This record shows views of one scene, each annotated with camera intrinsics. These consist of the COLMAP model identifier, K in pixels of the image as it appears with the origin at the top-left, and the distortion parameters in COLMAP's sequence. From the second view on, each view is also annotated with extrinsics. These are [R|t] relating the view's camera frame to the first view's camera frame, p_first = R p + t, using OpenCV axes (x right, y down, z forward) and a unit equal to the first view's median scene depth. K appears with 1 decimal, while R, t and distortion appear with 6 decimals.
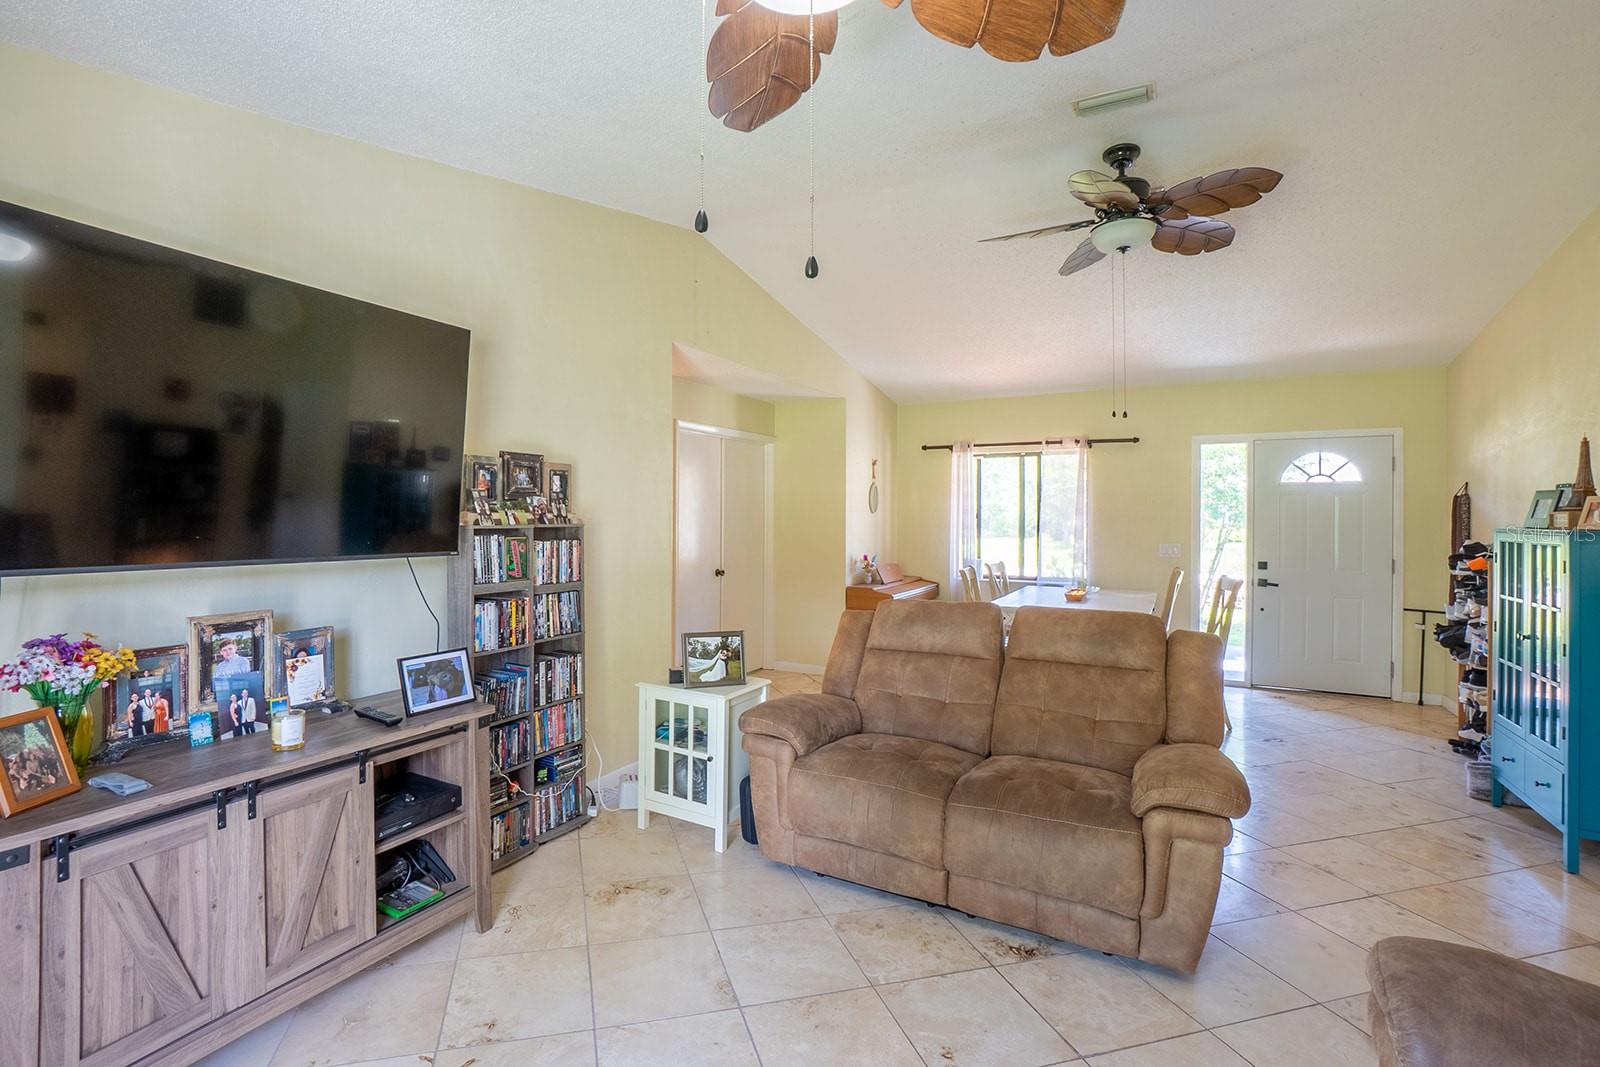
lens RADIAL K [[740.3, 0, 734.5], [0, 740.3, 513.7], [0, 0, 1]] dist [-0.055658, 0.012340]
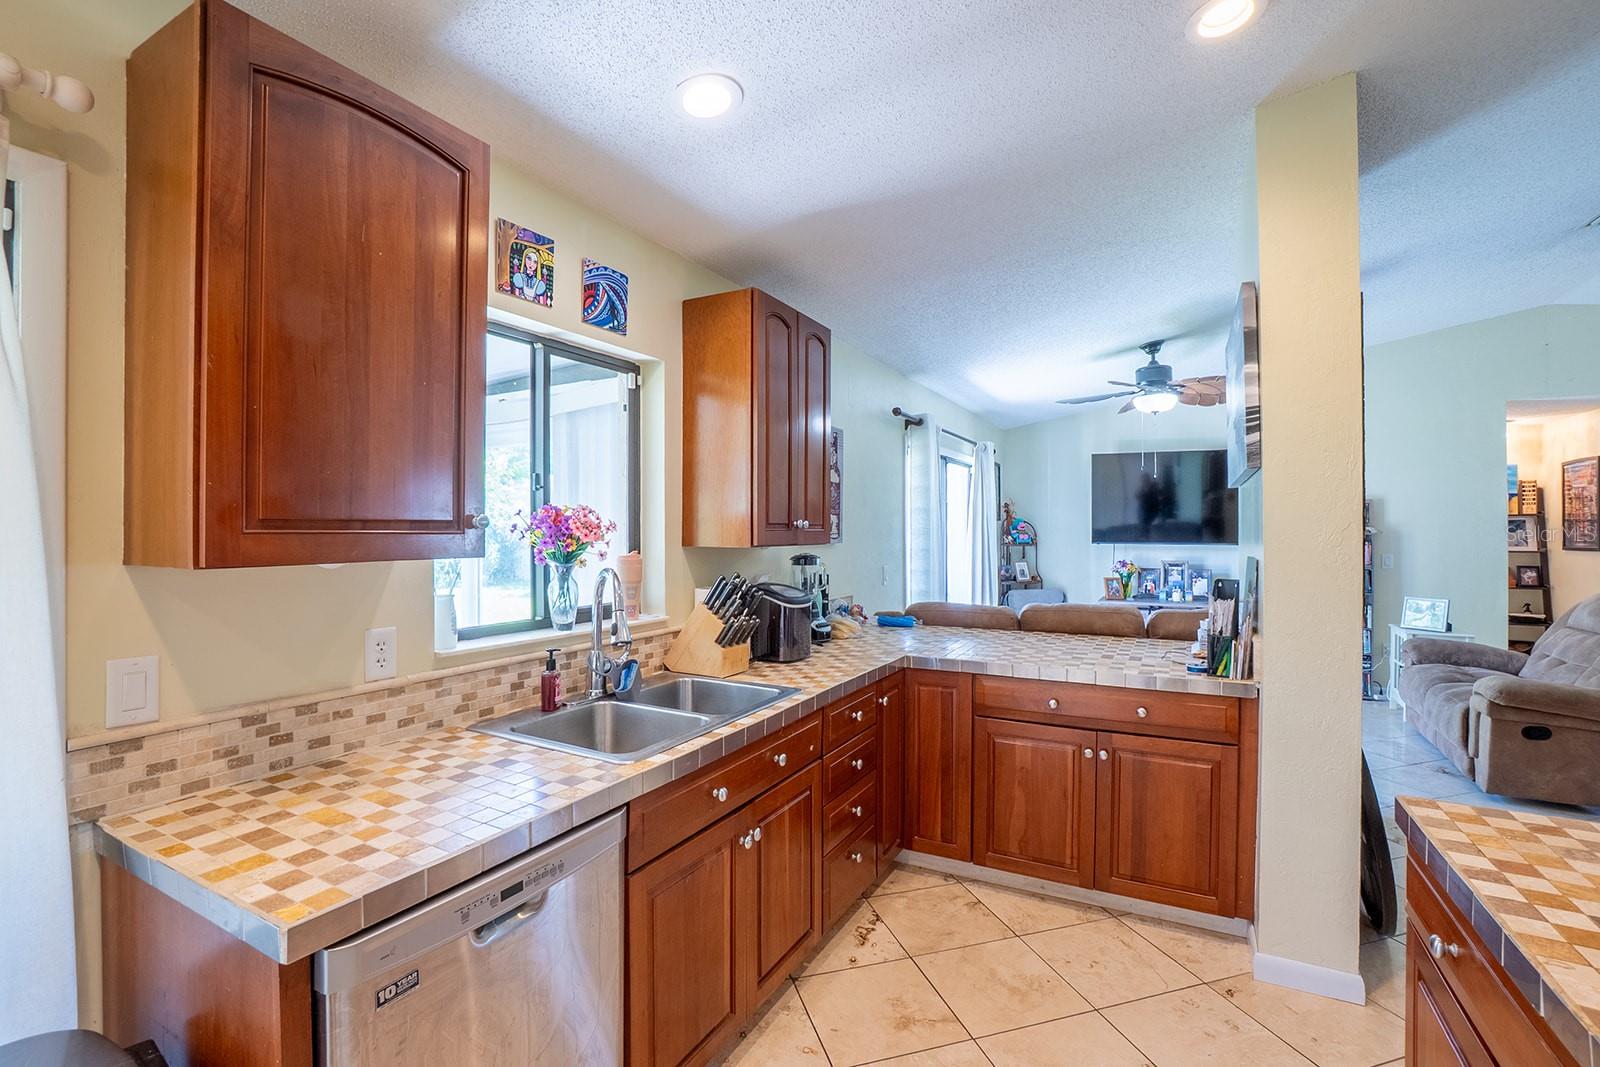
lens RADIAL K [[728.7, 0, 799.2], [0, 728.7, 527.6], [0, 0, 1]] dist [-0.062085, 0.022597]
pose [[0.052927, -0.005194, -0.998585, 1.354278], [0.001826, 0.999985, -0.005104, 0.006202], [0.998597, -0.001553, 0.052935, -0.452631]]
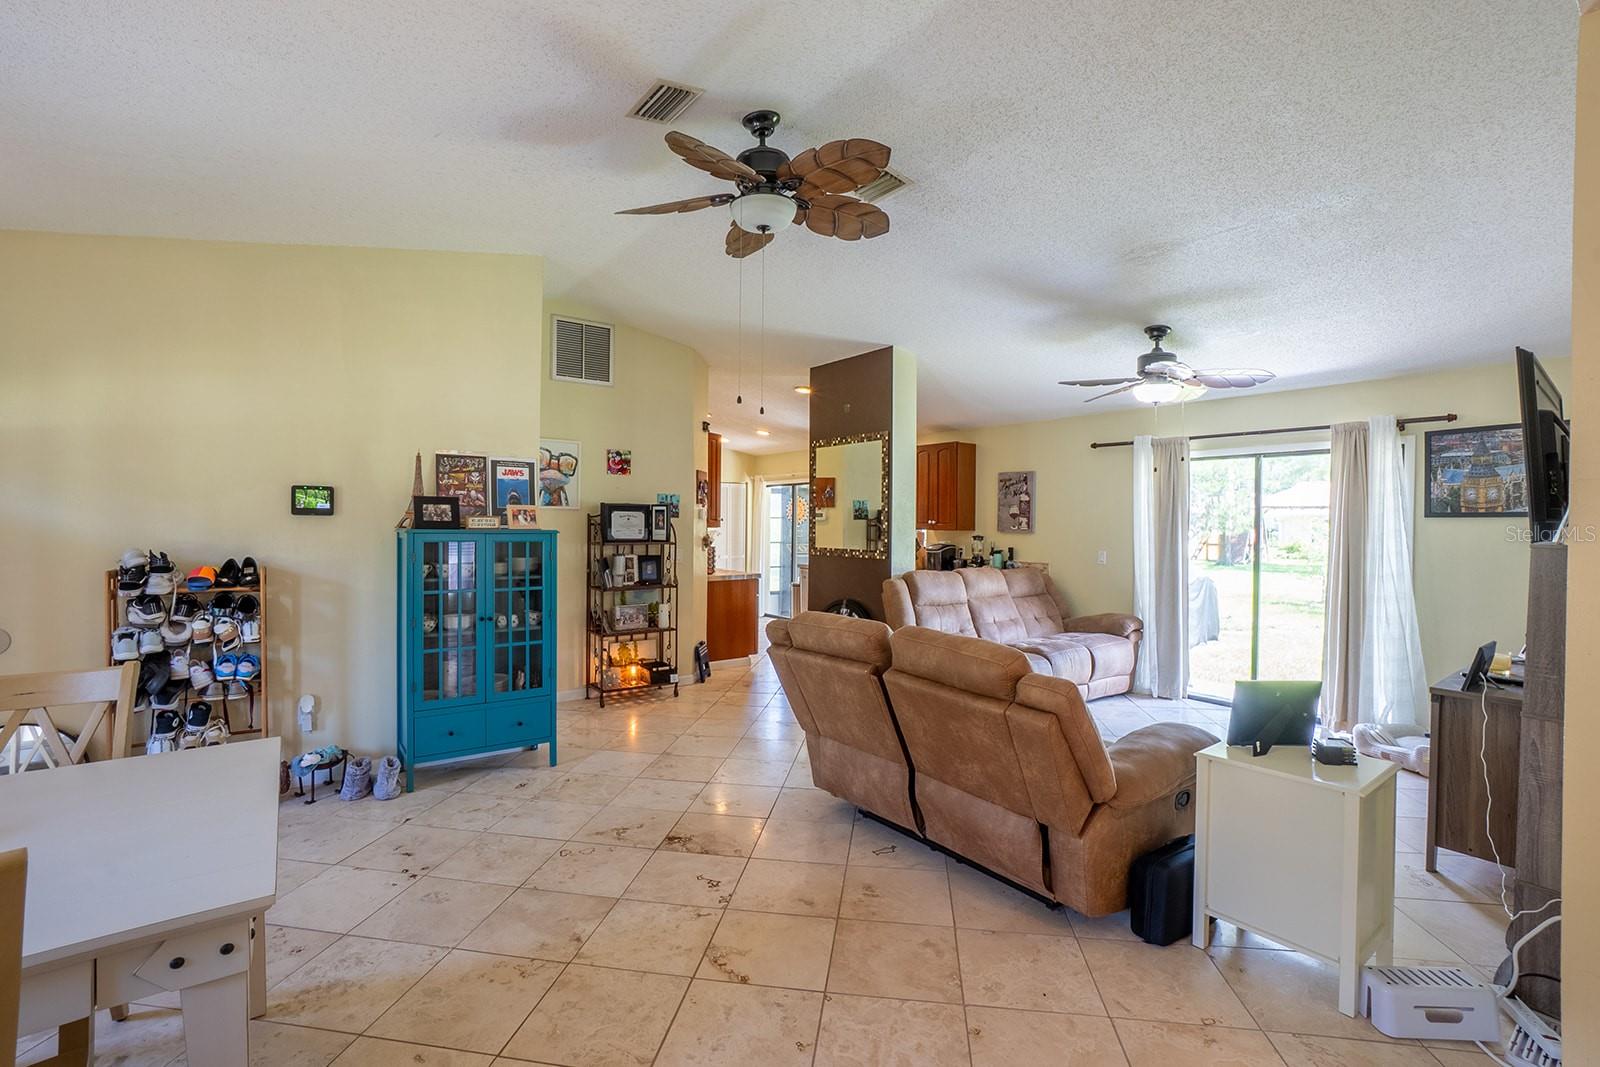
lens RADIAL K [[714.0, 0, 797.7], [0, 714.0, 528.1], [0, 0, 1]] dist [-0.060513, 0.021655]
pose [[-0.926438, -0.013875, 0.376191, 0.147542], [-0.011893, 0.999900, 0.007590, 0.003970], [-0.376259, 0.002558, -0.926511, 1.699512]]
